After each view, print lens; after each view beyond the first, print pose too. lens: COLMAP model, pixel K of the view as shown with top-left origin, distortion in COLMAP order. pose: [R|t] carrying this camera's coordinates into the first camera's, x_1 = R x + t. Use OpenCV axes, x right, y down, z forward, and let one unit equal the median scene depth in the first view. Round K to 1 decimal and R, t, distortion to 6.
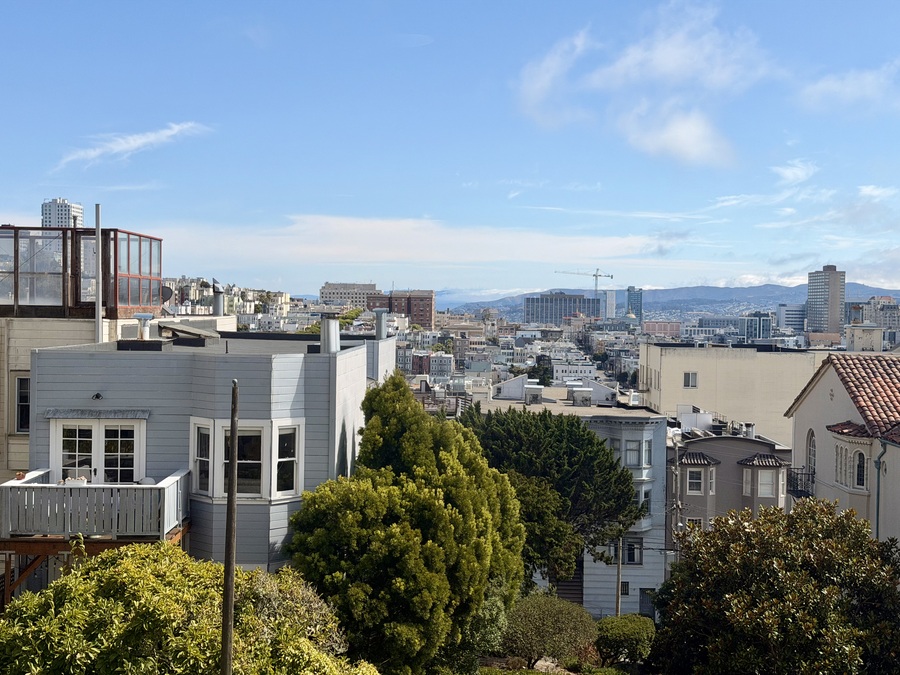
lens RADIAL K [[1269.7, 0, 458.4], [0, 1269.7, 334.1], [0, 0, 1]] dist [0.216823, 0.000000]
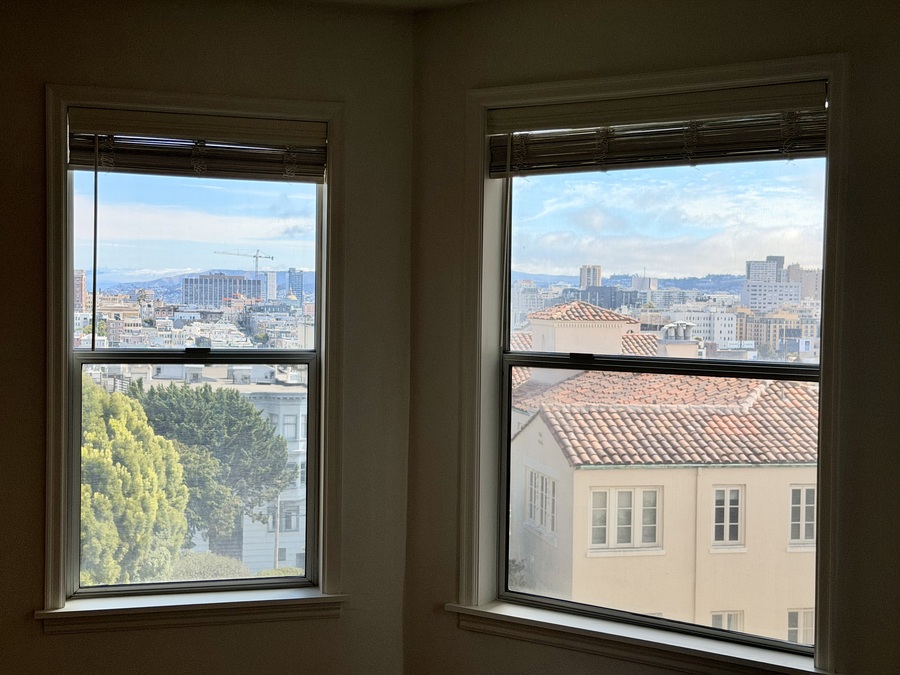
lens RADIAL K [[1269.7, 0, 454.7], [0, 1269.7, 342.4], [0, 0, 1]] dist [0.216823, 0.000000]
pose [[0.966018, -0.008699, 0.258329, -0.011917], [0.003292, 0.999767, 0.021356, 0.001846], [-0.258454, -0.019780, 0.965821, -0.143974]]
